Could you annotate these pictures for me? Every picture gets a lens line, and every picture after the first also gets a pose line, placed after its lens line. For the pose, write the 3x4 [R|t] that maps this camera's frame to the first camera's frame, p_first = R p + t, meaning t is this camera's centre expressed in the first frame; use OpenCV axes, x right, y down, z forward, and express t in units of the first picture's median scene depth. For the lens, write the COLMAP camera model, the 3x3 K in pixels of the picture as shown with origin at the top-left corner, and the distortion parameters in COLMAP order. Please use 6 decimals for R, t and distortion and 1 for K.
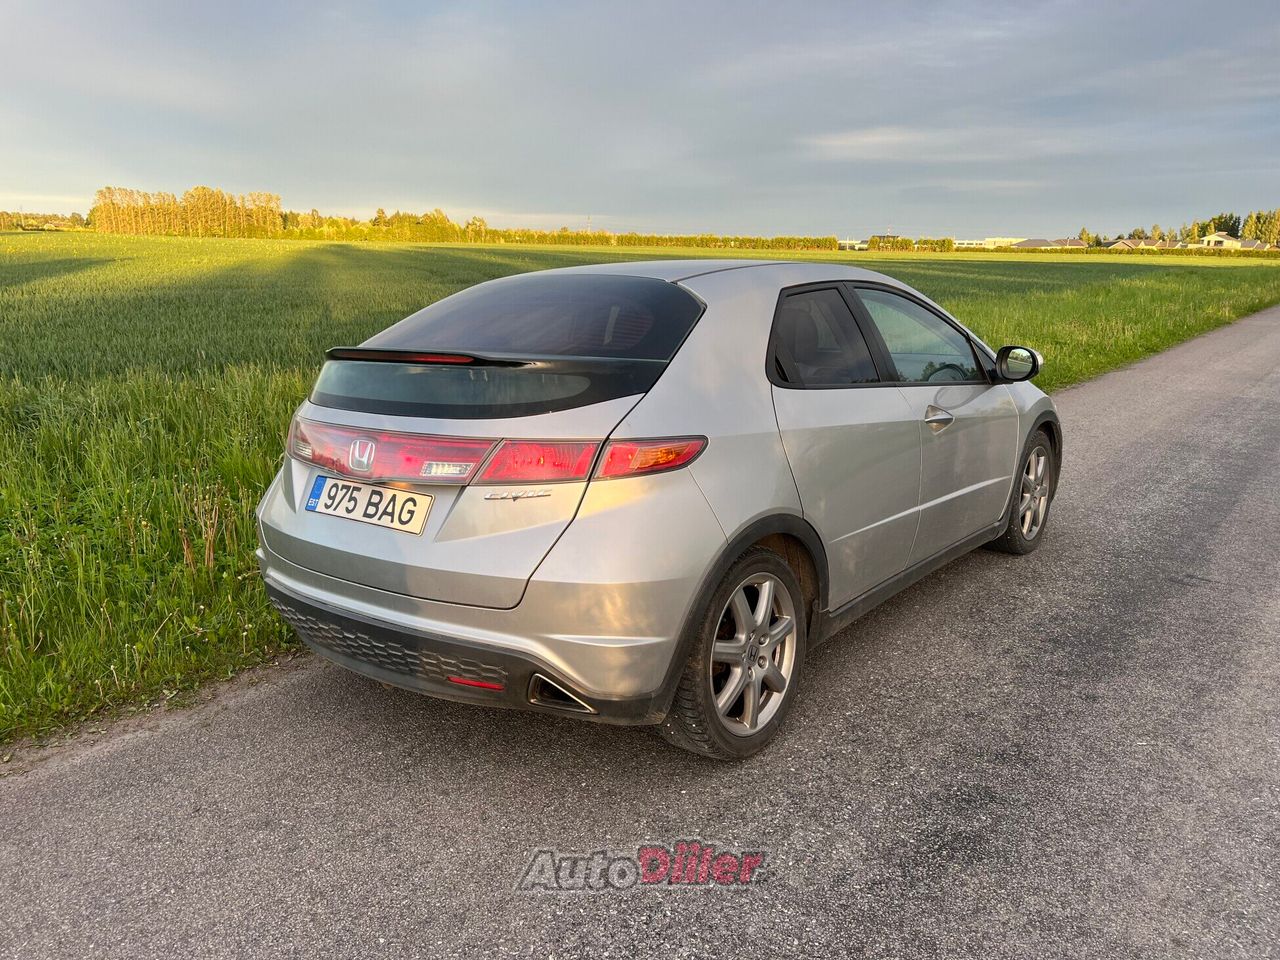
lens RADIAL K [[1037.8, 0, 640.0], [0, 1037.8, 480.0], [0, 0, 1]] dist [0.038331, -0.037357]
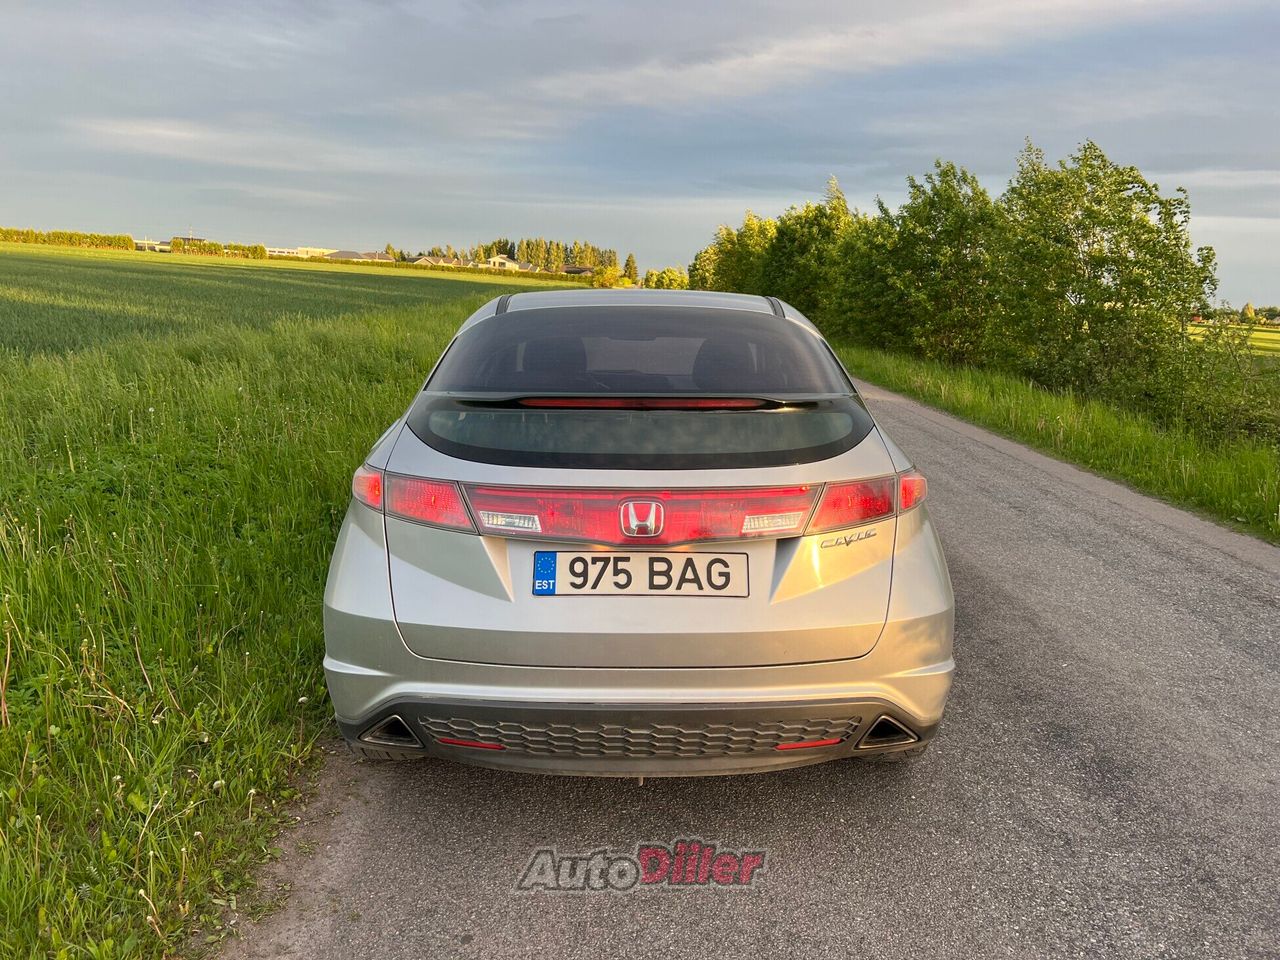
lens RADIAL K [[1037.8, 0, 640.0], [0, 1037.8, 480.0], [0, 0, 1]] dist [0.038331, -0.037357]
pose [[0.750651, -0.092289, 0.654221, -0.102670], [0.095824, 0.994934, 0.030404, -0.010119], [-0.653713, 0.039868, 0.755692, 0.044621]]
